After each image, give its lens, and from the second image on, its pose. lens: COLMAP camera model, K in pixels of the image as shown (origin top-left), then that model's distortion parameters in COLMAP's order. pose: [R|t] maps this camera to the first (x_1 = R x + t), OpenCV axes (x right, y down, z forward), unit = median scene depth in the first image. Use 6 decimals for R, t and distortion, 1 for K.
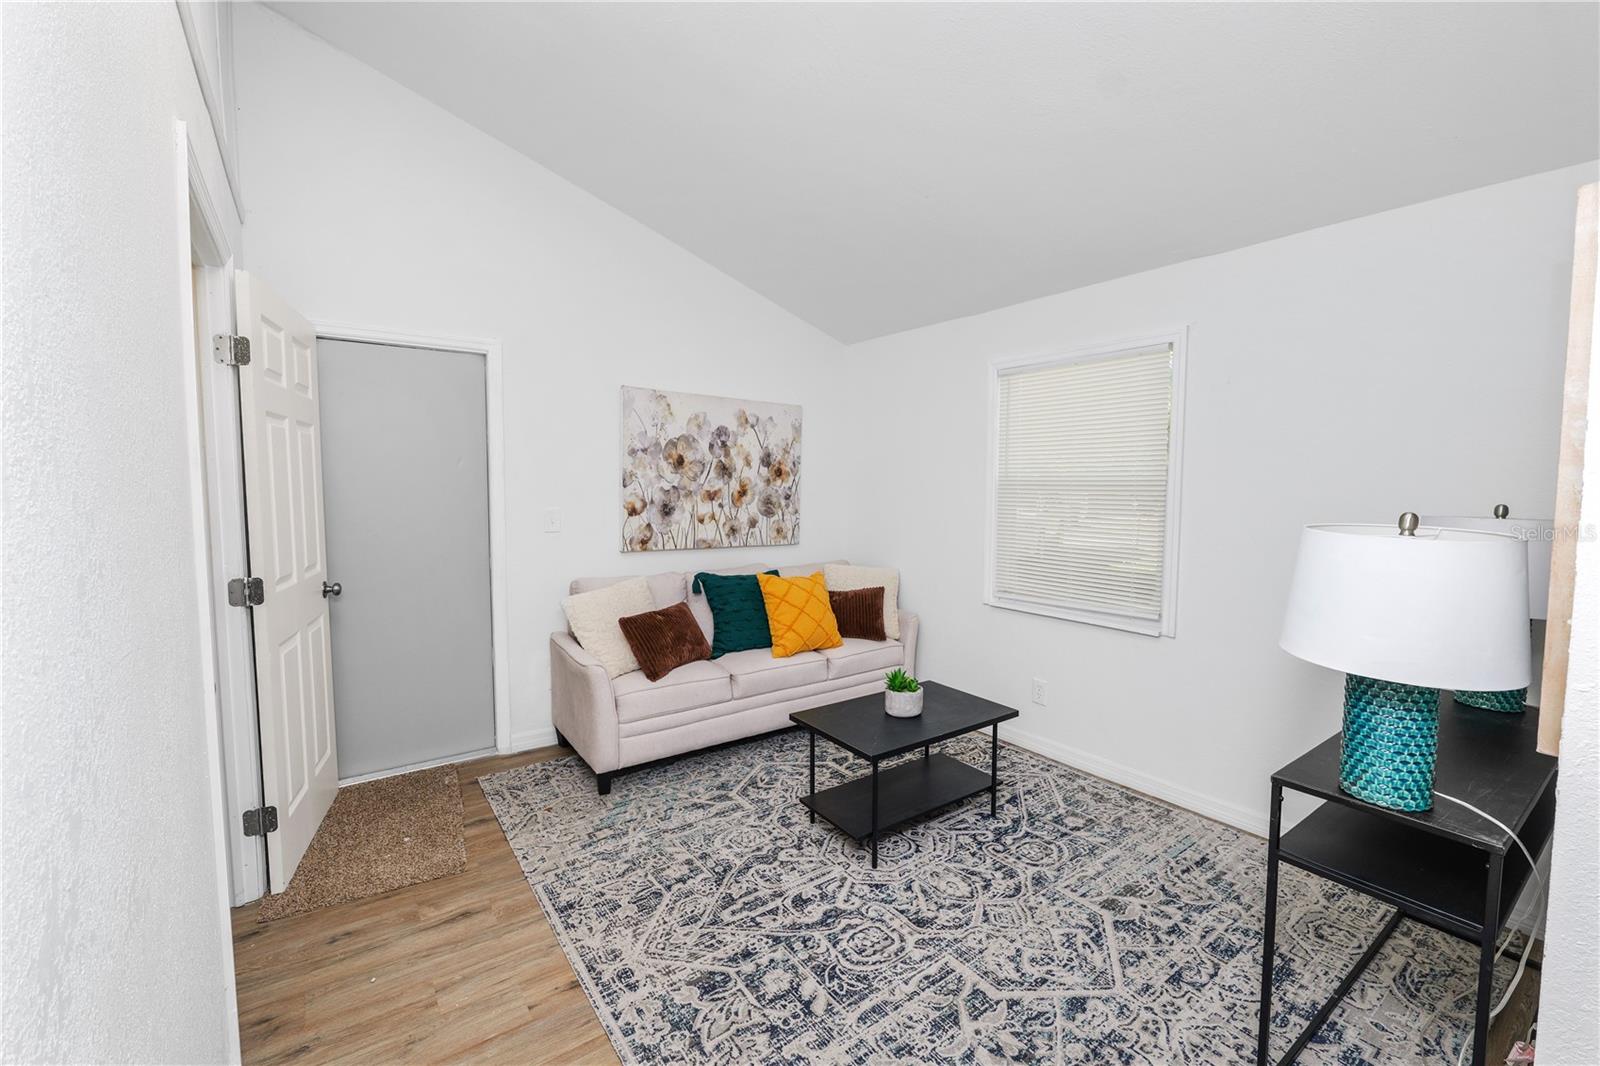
lens RADIAL K [[654.1, 0, 800.2], [0, 654.1, 529.4], [0, 0, 1]] dist [-0.011125, 0.000783]
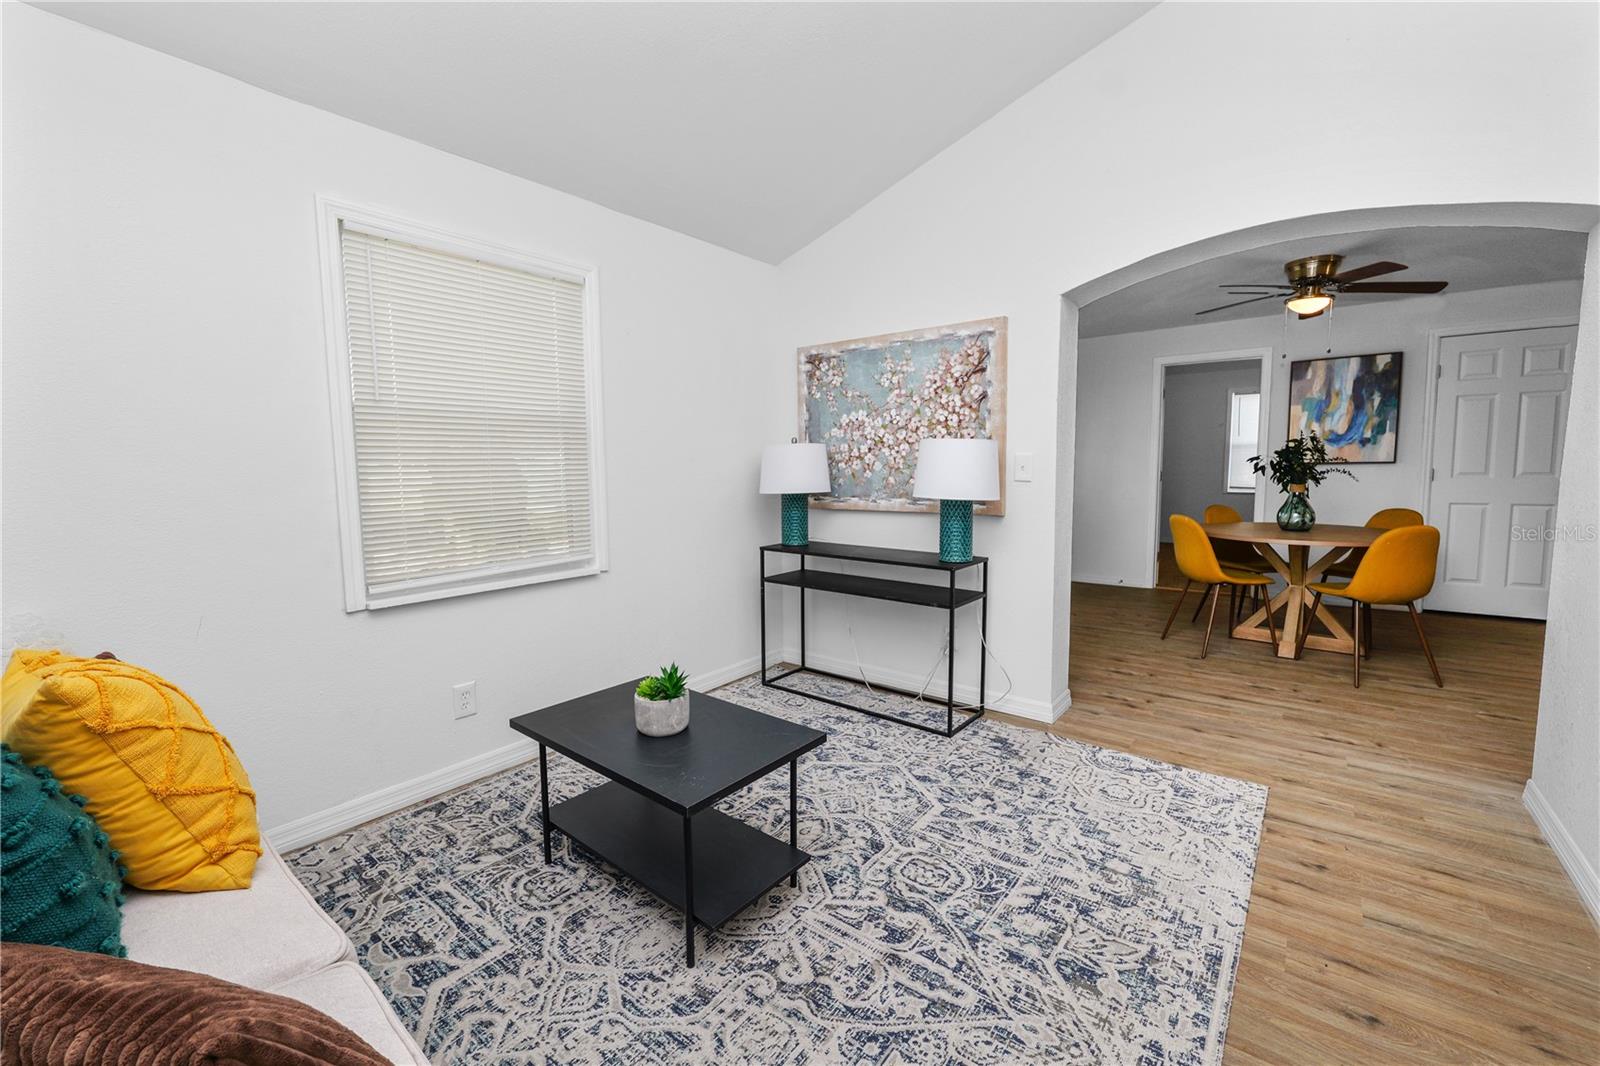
lens RADIAL K [[660.4, 0, 802.5], [0, 660.4, 524.7], [0, 0, 1]] dist [-0.012511, 0.000584]
pose [[-0.274965, -0.091723, 0.957069, -0.743116], [0.074811, 0.990380, 0.116408, -0.009946], [-0.958539, 0.103608, -0.265458, 1.400049]]
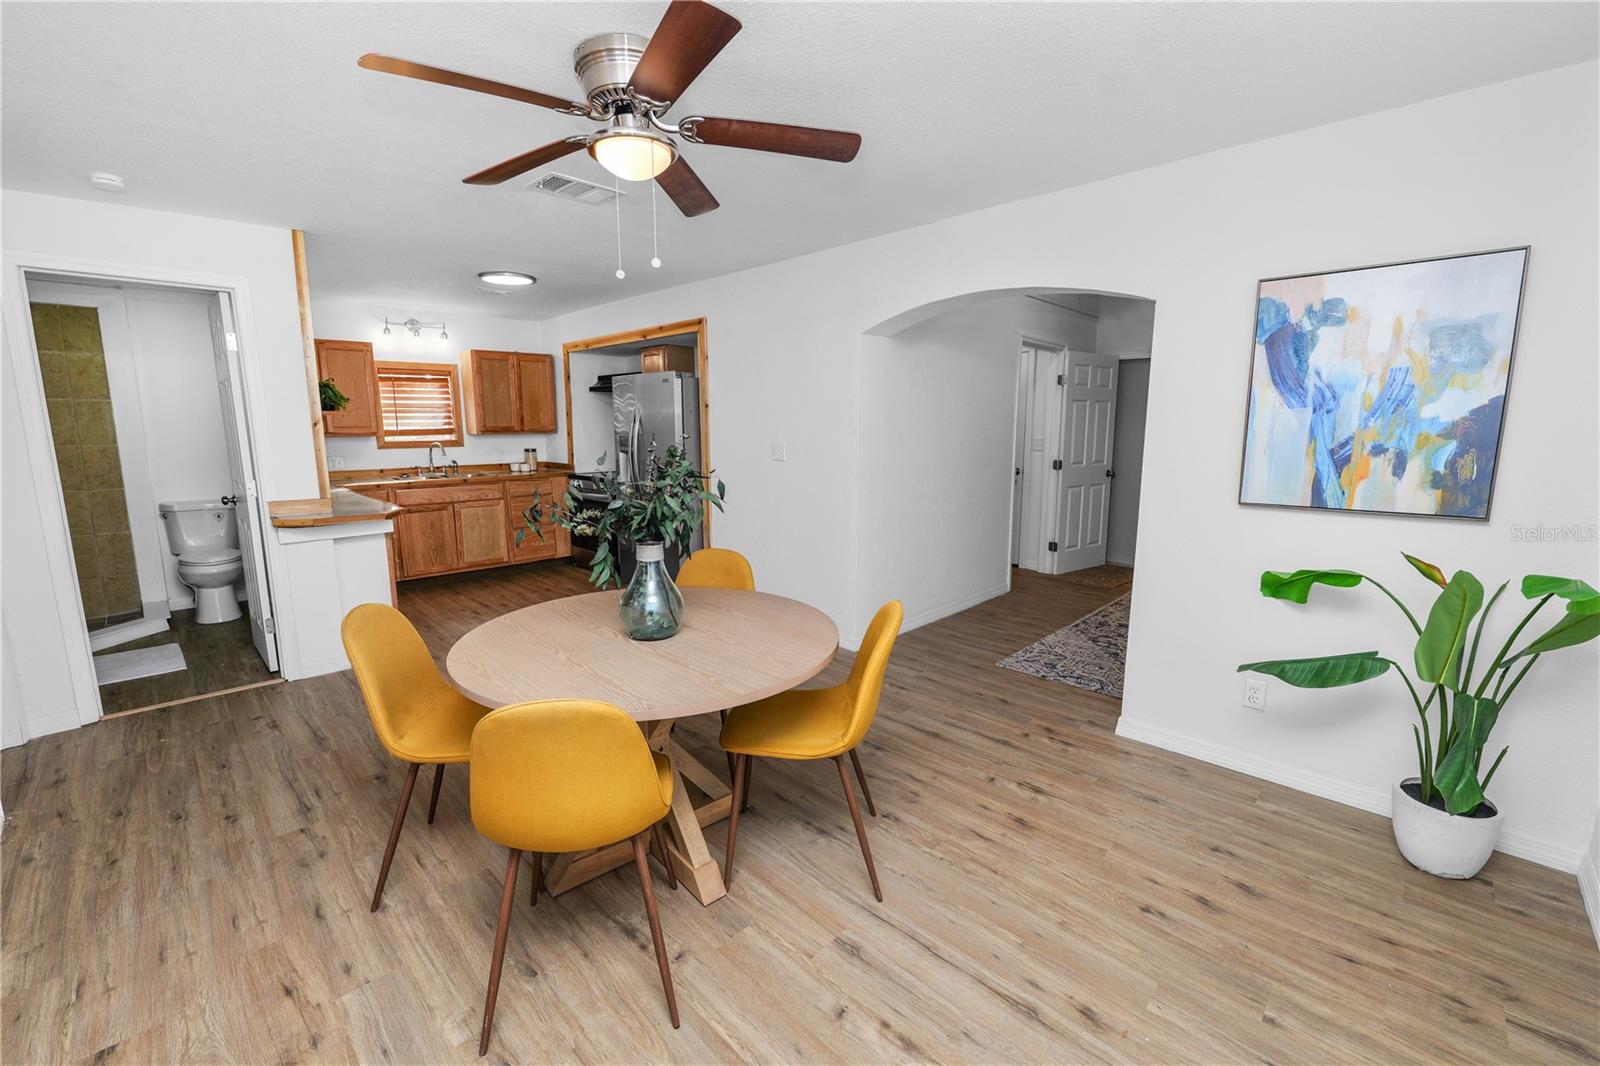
lens RADIAL K [[654.1, 0, 800.2], [0, 654.1, 529.4], [0, 0, 1]] dist [-0.011125, 0.000783]
pose [[0.174145, 0.154845, -0.972469, 1.878930], [-0.064091, 0.987248, 0.145721, 0.040346], [0.982632, 0.036950, 0.181848, -0.647747]]
